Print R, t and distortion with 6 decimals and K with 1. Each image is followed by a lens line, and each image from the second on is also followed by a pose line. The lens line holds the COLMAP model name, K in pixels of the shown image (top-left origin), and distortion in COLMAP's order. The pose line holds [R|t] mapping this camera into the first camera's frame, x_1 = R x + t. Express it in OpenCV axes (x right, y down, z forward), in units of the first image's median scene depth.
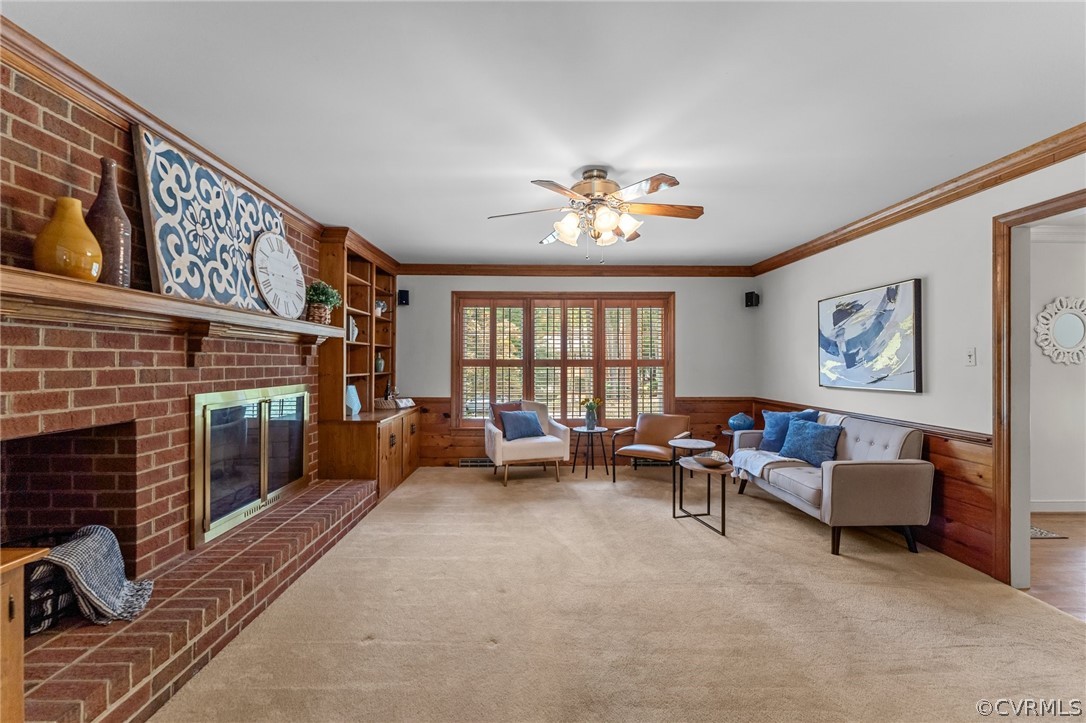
lens RADIAL K [[450.6, 0, 543.5], [0, 450.6, 359.6], [0, 0, 1]] dist [-0.005019, -0.000078]
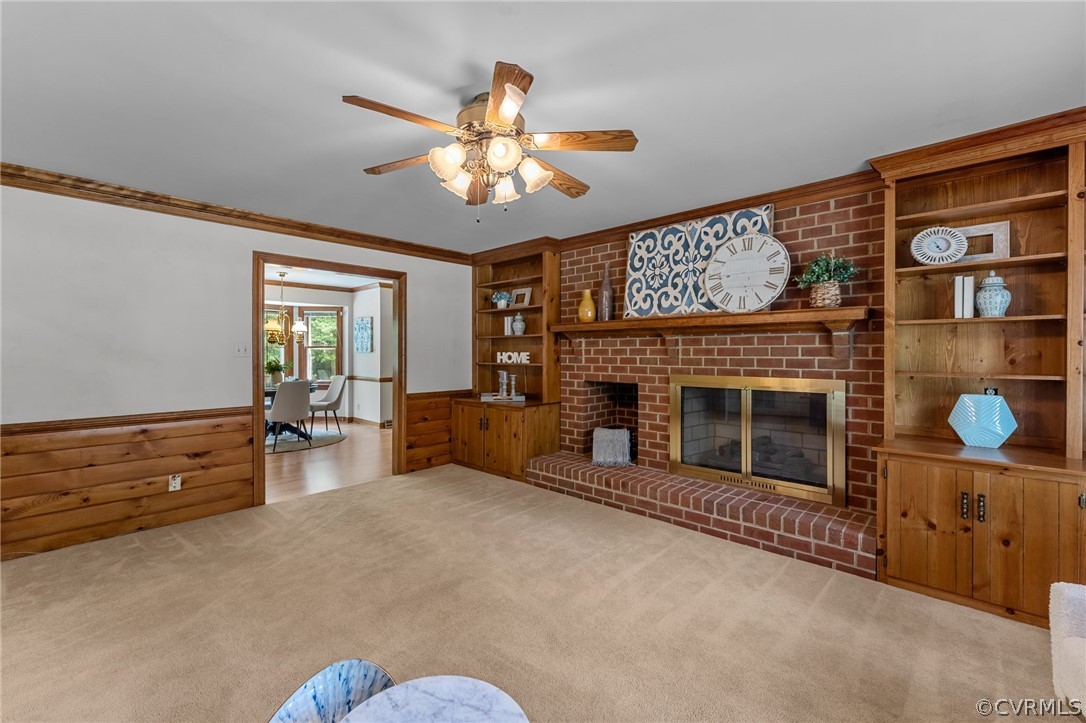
lens RADIAL K [[449.2, 0, 540.4], [0, 449.2, 353.5], [0, 0, 1]] dist [-0.004731, -0.000429]
pose [[-0.703240, -0.003081, -0.710946, 0.624606], [0.001582, 0.999981, -0.005899, 0.013446], [0.710951, -0.005273, -0.703222, 1.697985]]
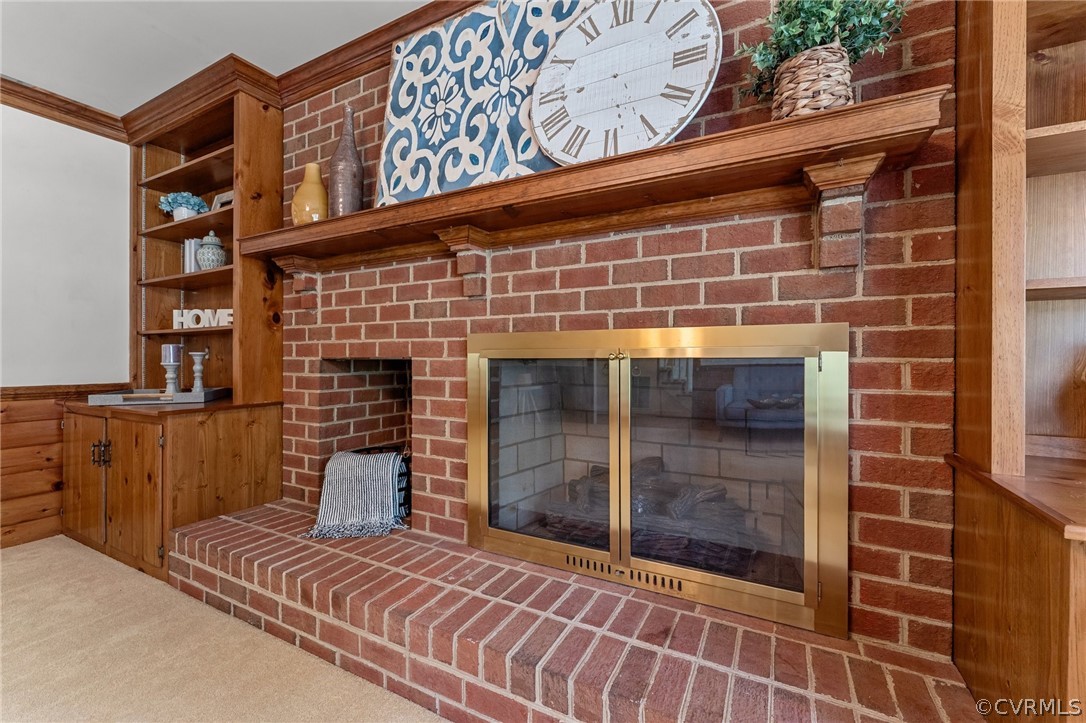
lens RADIAL K [[450.6, 0, 543.5], [0, 450.6, 359.6], [0, 0, 1]] dist [-0.005019, -0.000078]
pose [[-0.493821, -0.001619, -0.869562, -0.193060], [0.002018, 0.999993, -0.003007, 0.115901], [0.869561, -0.003240, -0.493815, 1.398407]]
